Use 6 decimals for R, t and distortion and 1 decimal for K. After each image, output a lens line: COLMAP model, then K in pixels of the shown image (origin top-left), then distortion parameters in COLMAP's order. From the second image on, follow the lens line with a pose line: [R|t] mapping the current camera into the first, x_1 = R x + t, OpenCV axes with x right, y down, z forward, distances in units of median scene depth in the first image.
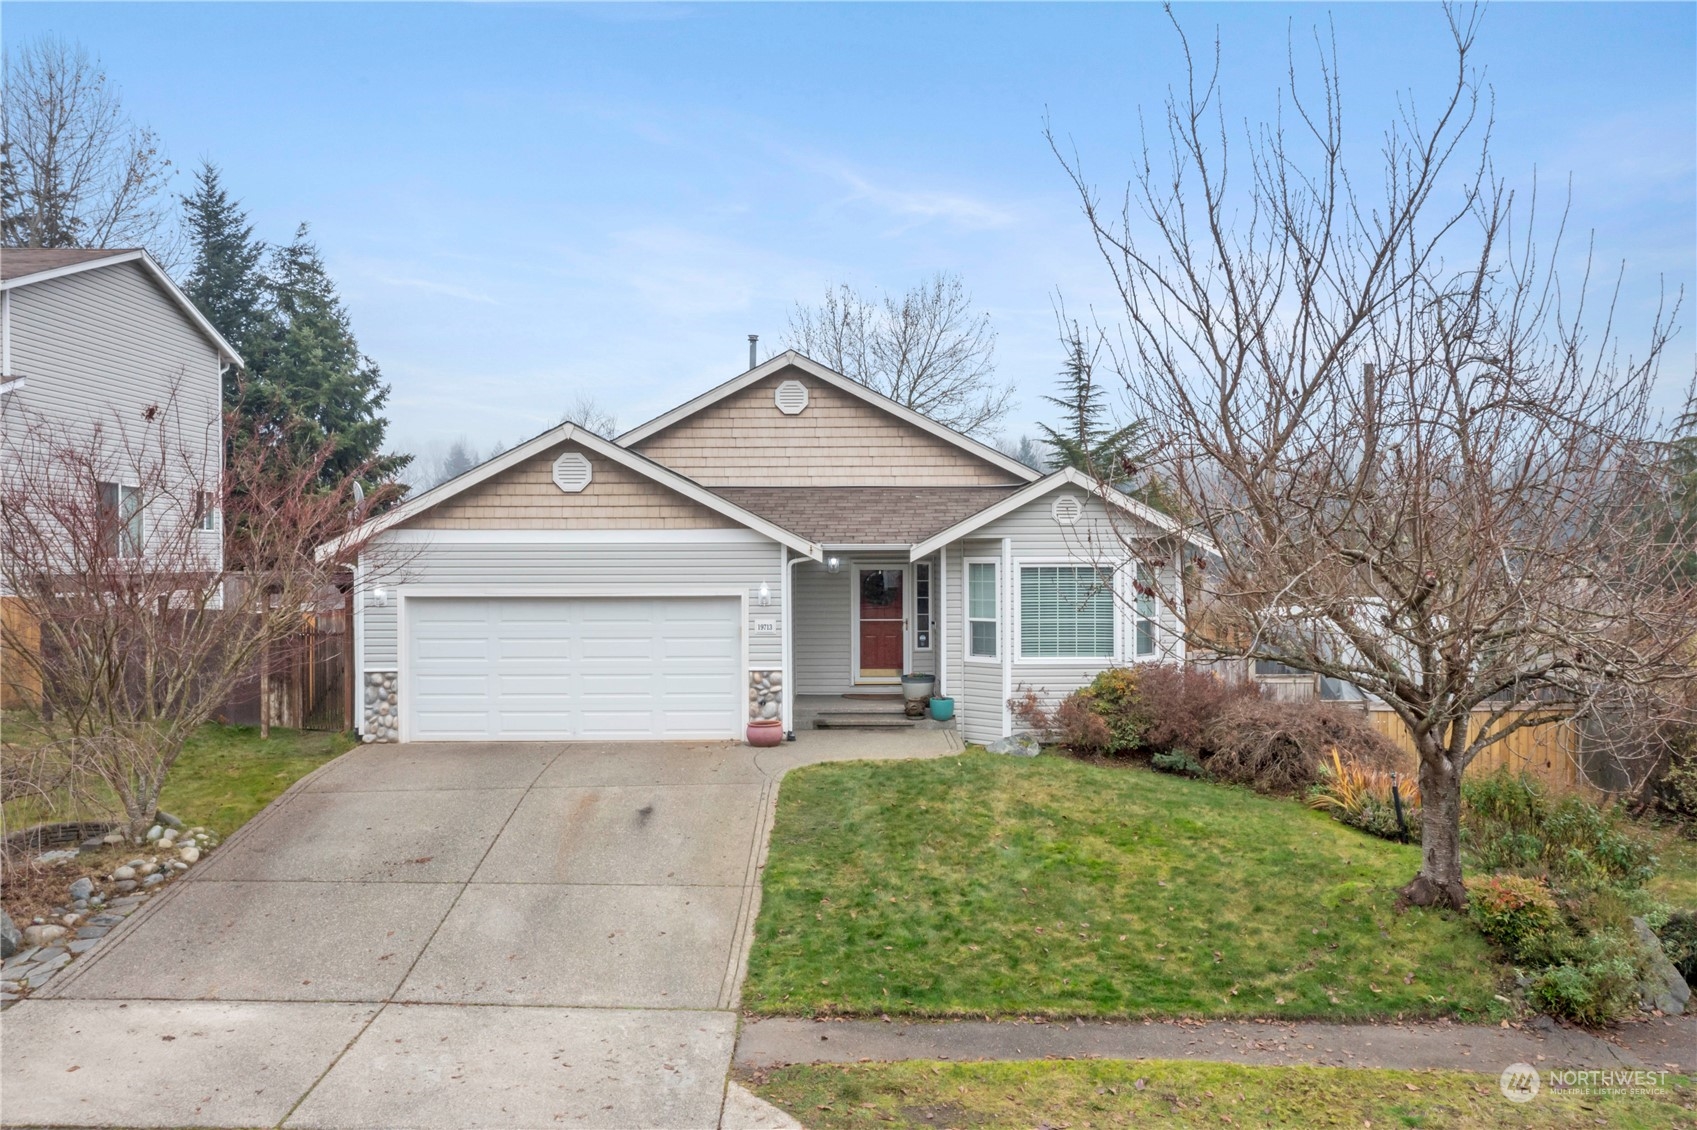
lens RADIAL K [[1370.3, 0, 841.9], [0, 1370.3, 566.2], [0, 0, 1]] dist [-0.000858, -0.001384]
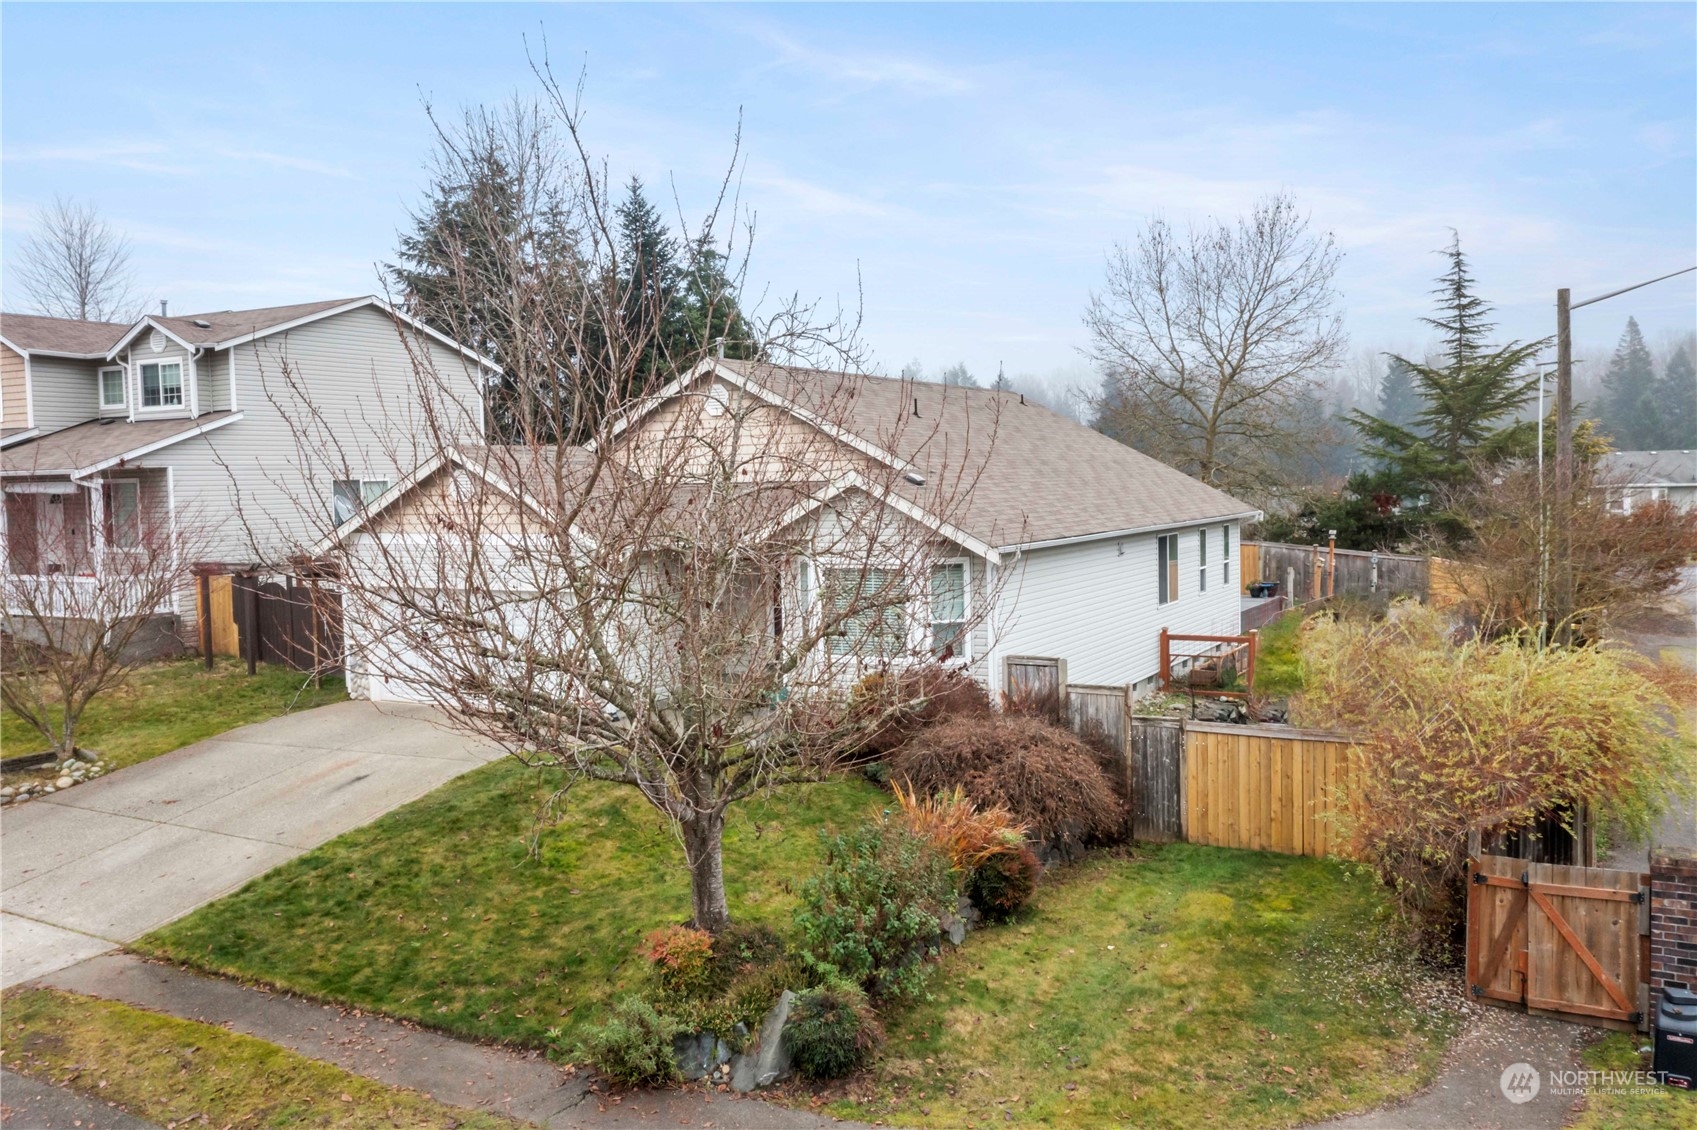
lens RADIAL K [[1370.3, 0, 841.9], [0, 1370.3, 566.2], [0, 0, 1]] dist [-0.000858, -0.001384]
pose [[0.868781, 0.013734, -0.495006, 0.660258], [0.017624, 0.998124, 0.058626, -0.059884], [0.494883, -0.059657, 0.866909, 0.121074]]
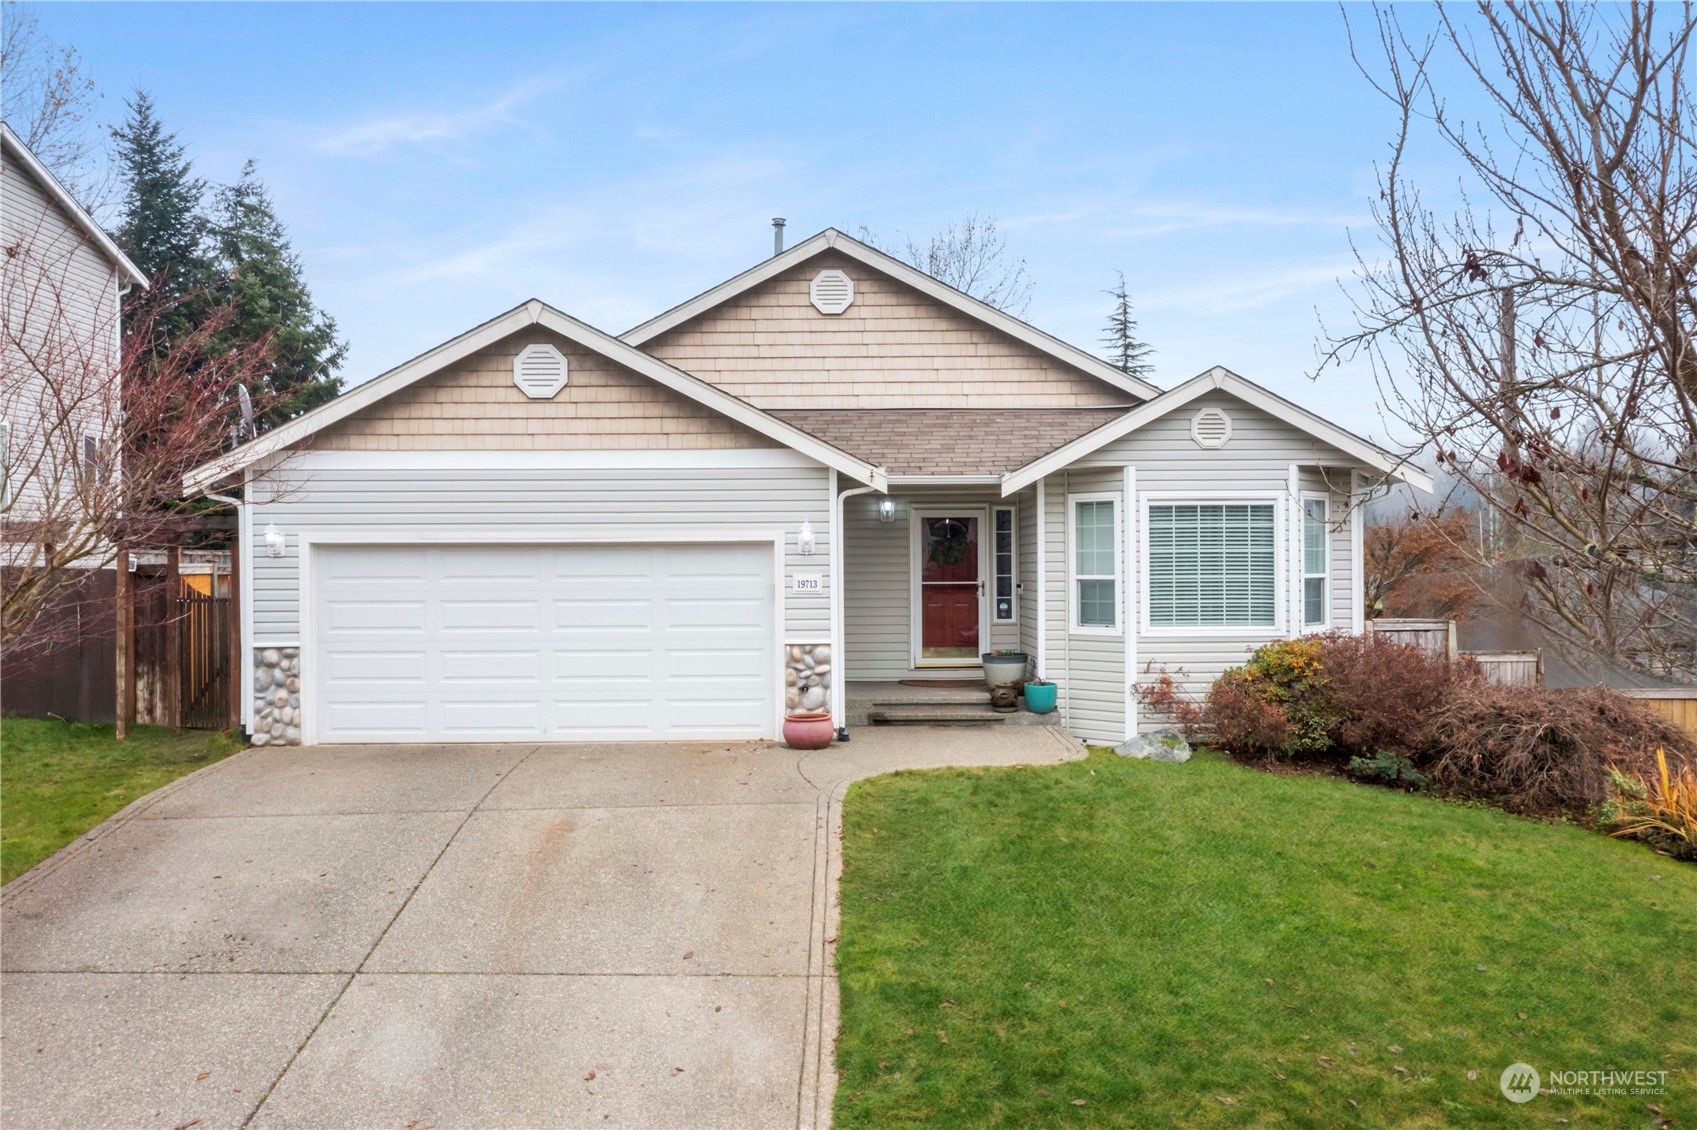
lens RADIAL K [[1370.3, 0, 841.9], [0, 1370.3, 566.2], [0, 0, 1]] dist [-0.000858, -0.001384]
pose [[0.999974, -0.002241, 0.006828, -0.042697], [0.002256, 0.999995, -0.002178, 0.036611], [-0.006823, 0.002194, 0.999974, 0.274786]]
